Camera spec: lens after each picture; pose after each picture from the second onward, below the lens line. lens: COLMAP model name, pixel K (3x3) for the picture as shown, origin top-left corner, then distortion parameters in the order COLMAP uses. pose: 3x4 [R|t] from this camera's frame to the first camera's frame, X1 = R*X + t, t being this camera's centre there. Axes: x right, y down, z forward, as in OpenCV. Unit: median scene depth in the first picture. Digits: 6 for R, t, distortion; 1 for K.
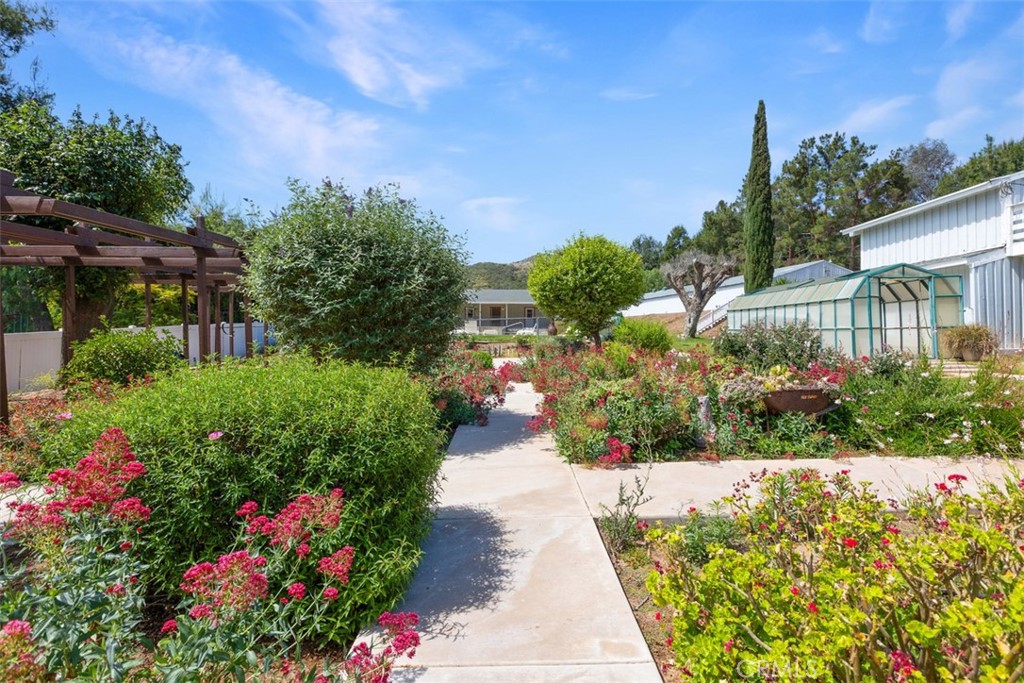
lens RADIAL K [[516.3, 0, 531.7], [0, 516.3, 329.5], [0, 0, 1]] dist [-0.002669, -0.000642]
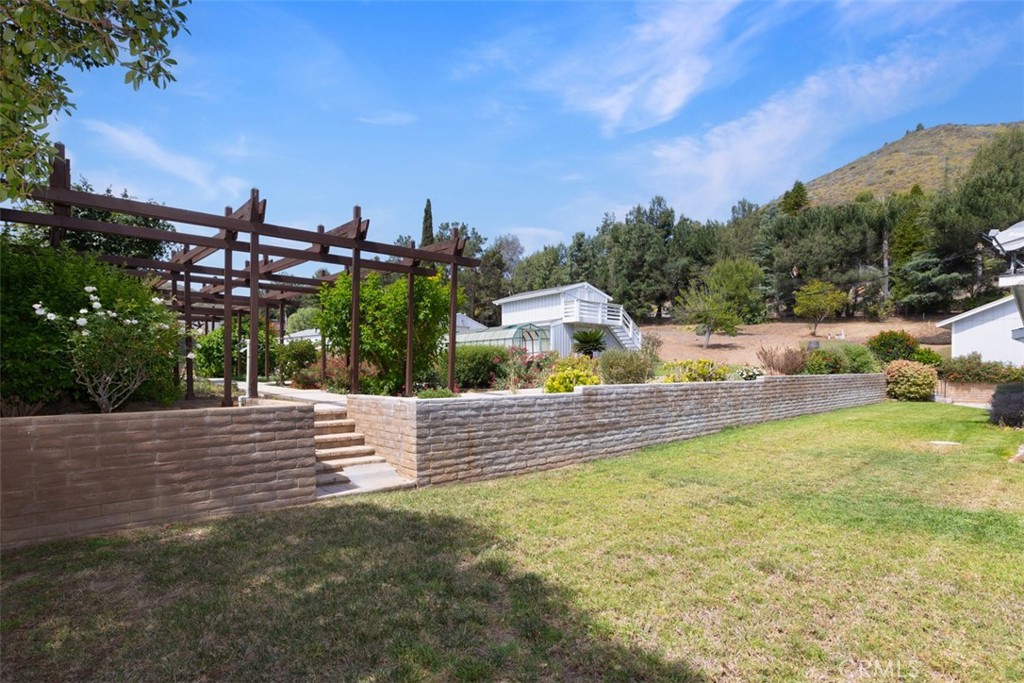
lens RADIAL K [[517.8, 0, 514.5], [0, 517.8, 369.4], [0, 0, 1]] dist [0.001897, 0.000619]
pose [[0.770612, -0.000963, 0.637304, -0.287814], [0.000372, 0.999999, 0.001060, 0.026249], [-0.637304, -0.000579, 0.770612, -0.259908]]
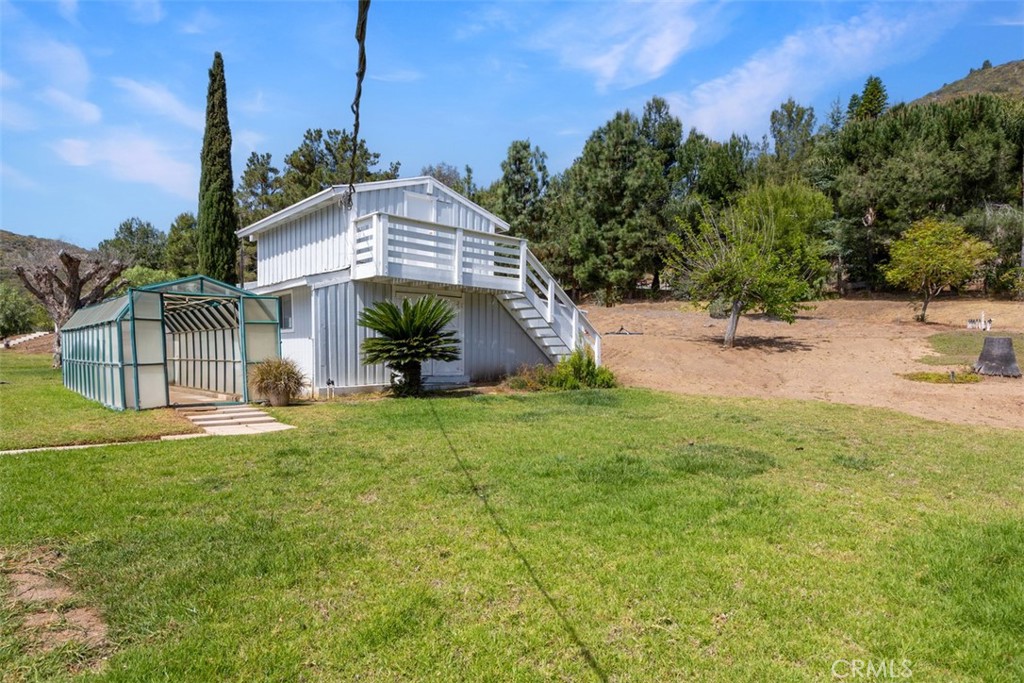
lens RADIAL K [[601.2, 0, 529.4], [0, 601.2, 380.0], [0, 0, 1]] dist [0.000194, 0.000167]
pose [[0.740200, -0.021279, 0.672049, 0.180463], [-0.011178, 0.998972, 0.043942, -0.008637], [-0.672293, -0.040038, 0.739201, 0.021337]]
